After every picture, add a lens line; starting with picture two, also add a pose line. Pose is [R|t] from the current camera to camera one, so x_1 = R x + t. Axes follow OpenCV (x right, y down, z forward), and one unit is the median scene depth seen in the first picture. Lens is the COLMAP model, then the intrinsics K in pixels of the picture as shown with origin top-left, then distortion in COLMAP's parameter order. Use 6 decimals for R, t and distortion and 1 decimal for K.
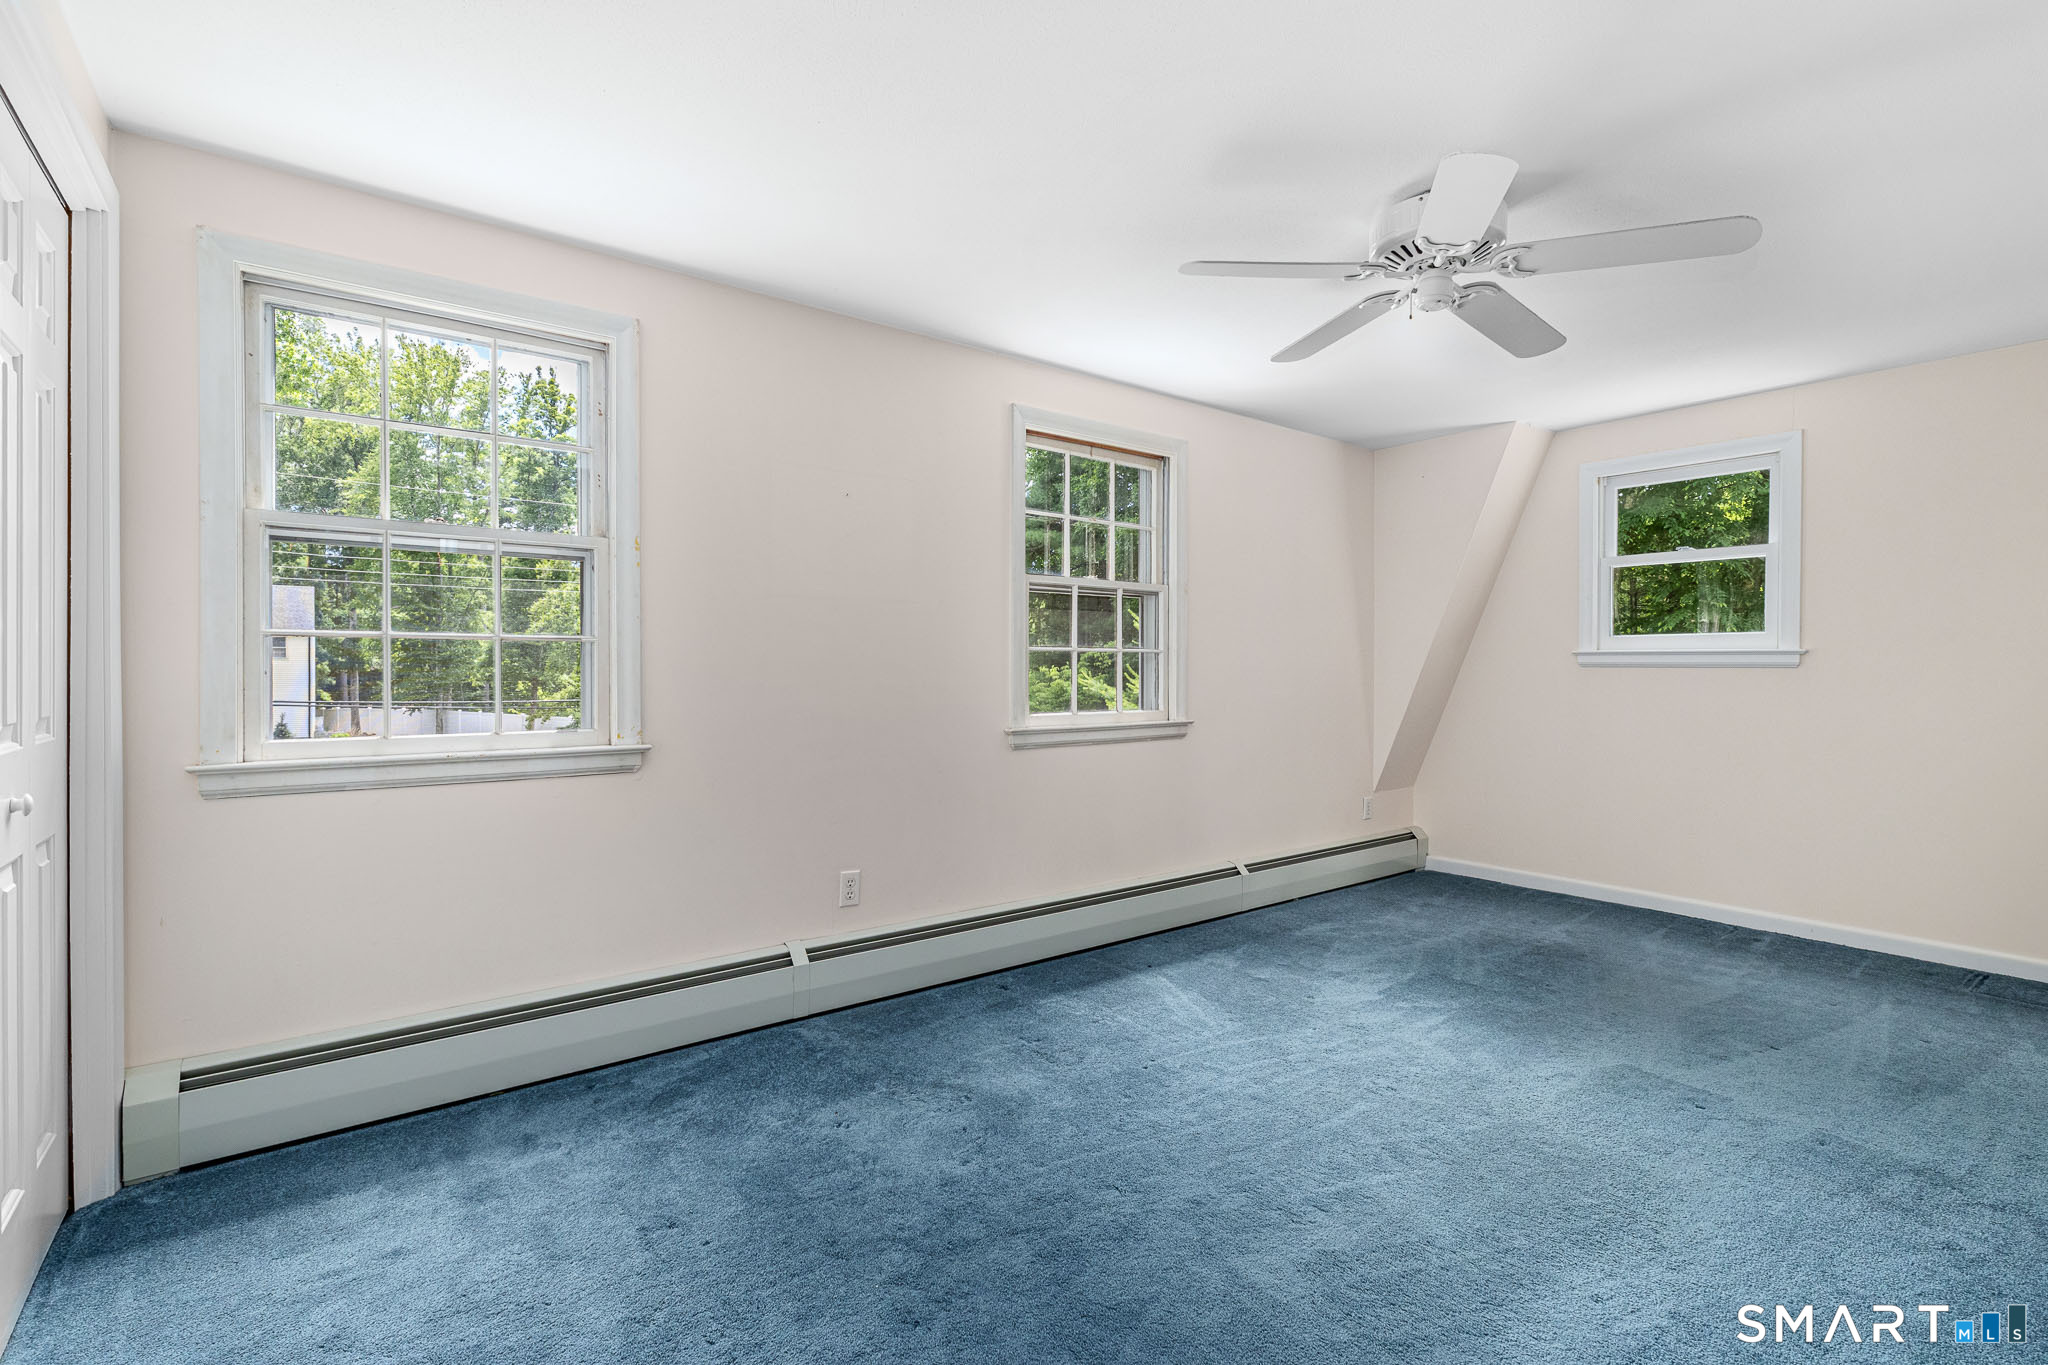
lens RADIAL K [[922.7, 0, 1024.8], [0, 922.7, 675.4], [0, 0, 1]] dist [-0.000742, -0.001550]
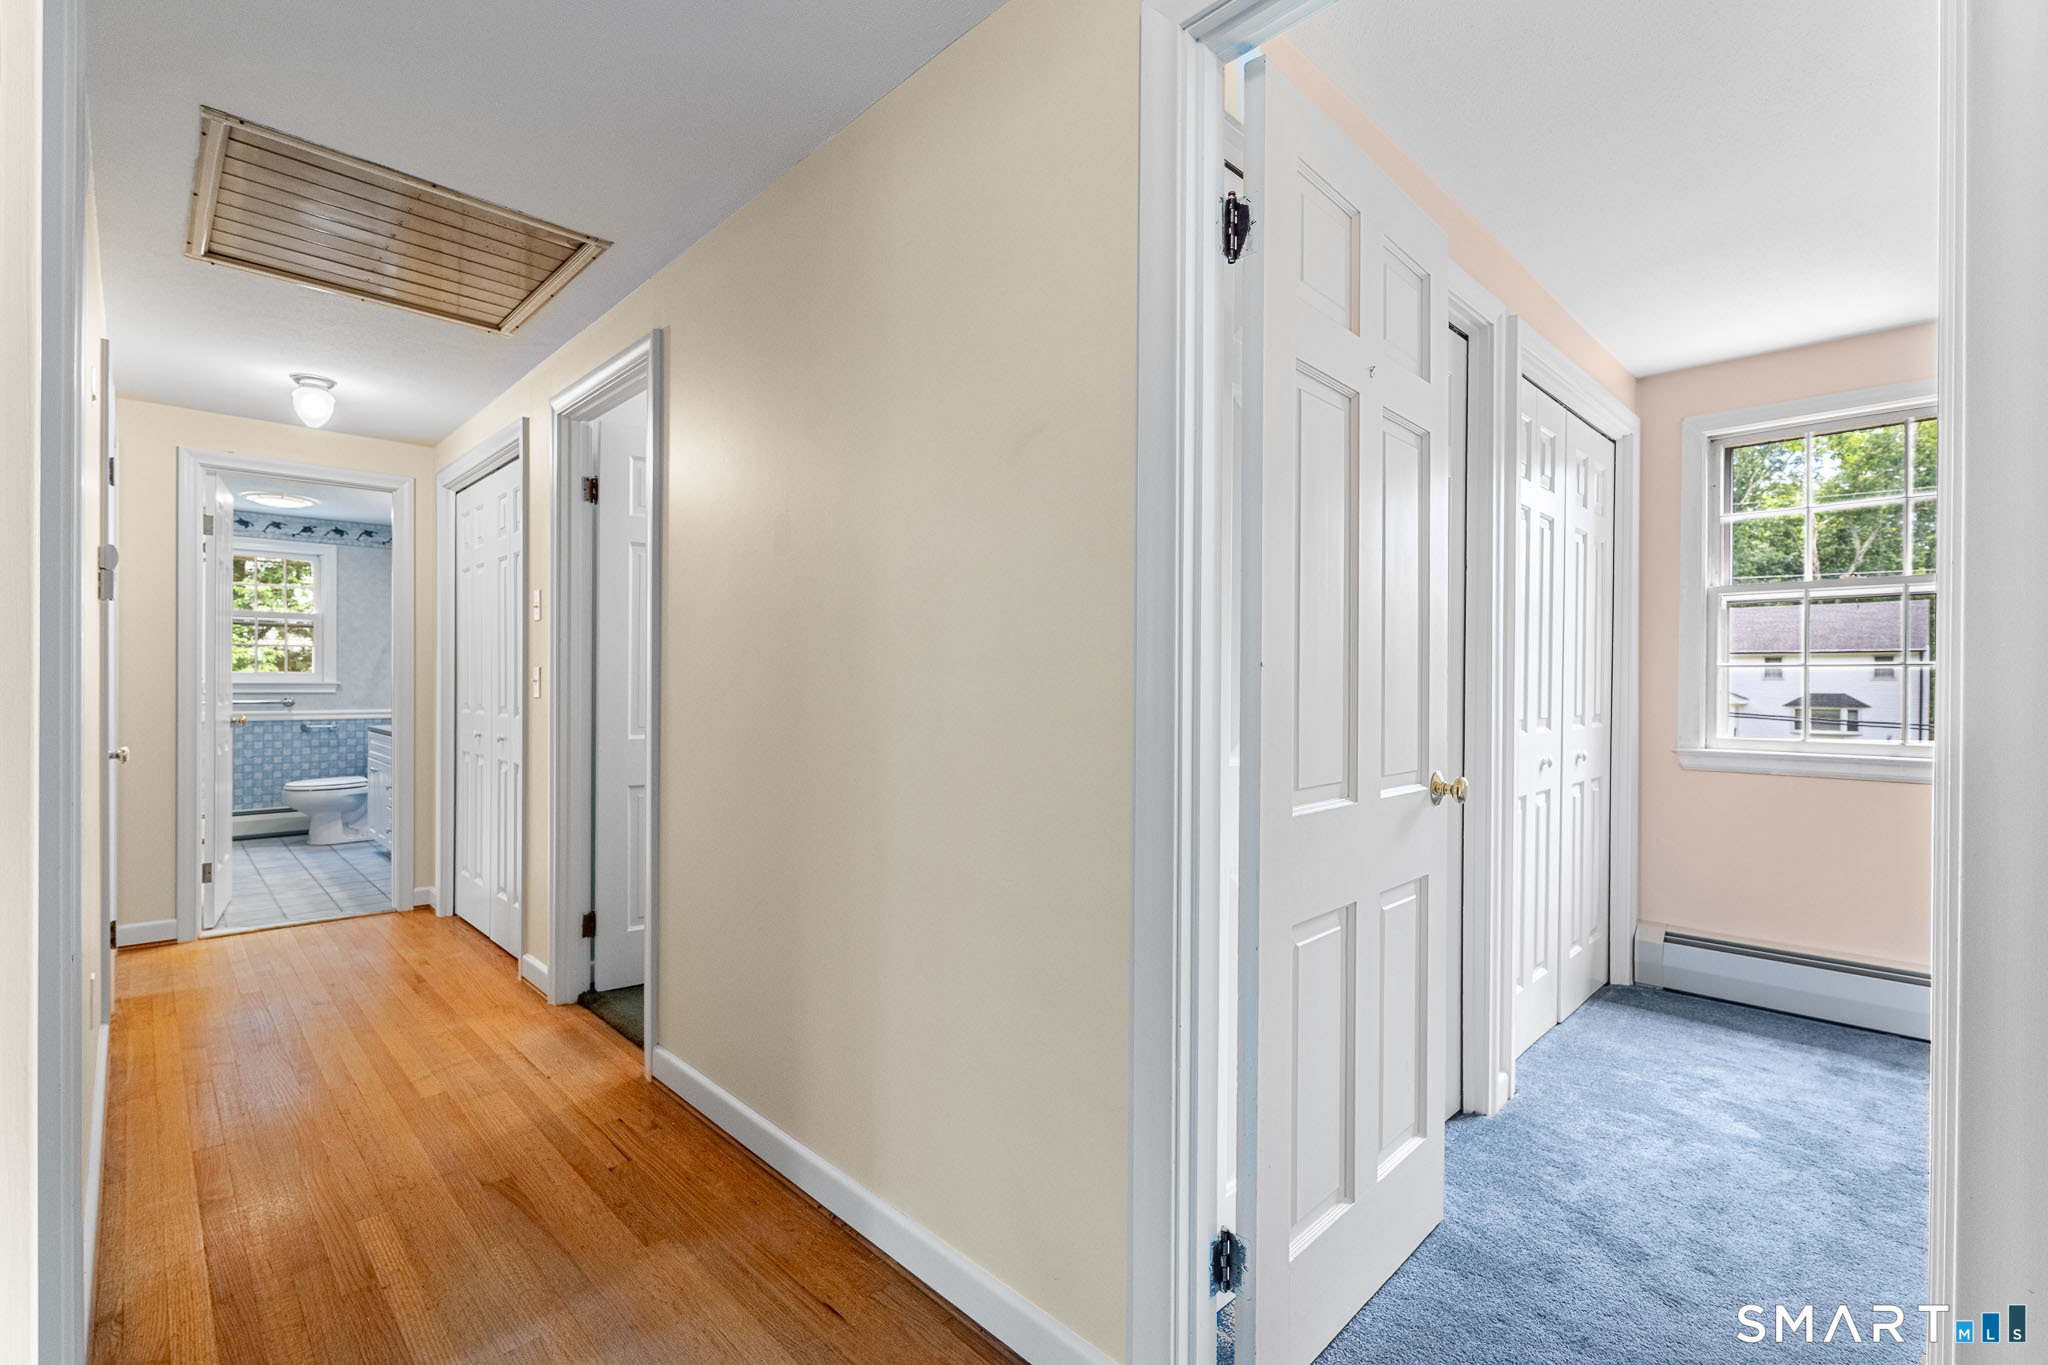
lens RADIAL K [[922.7, 0, 1018.4], [0, 922.7, 684.2], [0, 0, 1]] dist [-0.000742, -0.001550]
pose [[0.131171, 0.005948, -0.991342, 0.623037], [-0.011260, 0.999926, 0.004510, -0.010175], [0.991296, 0.010571, 0.131228, -0.412118]]
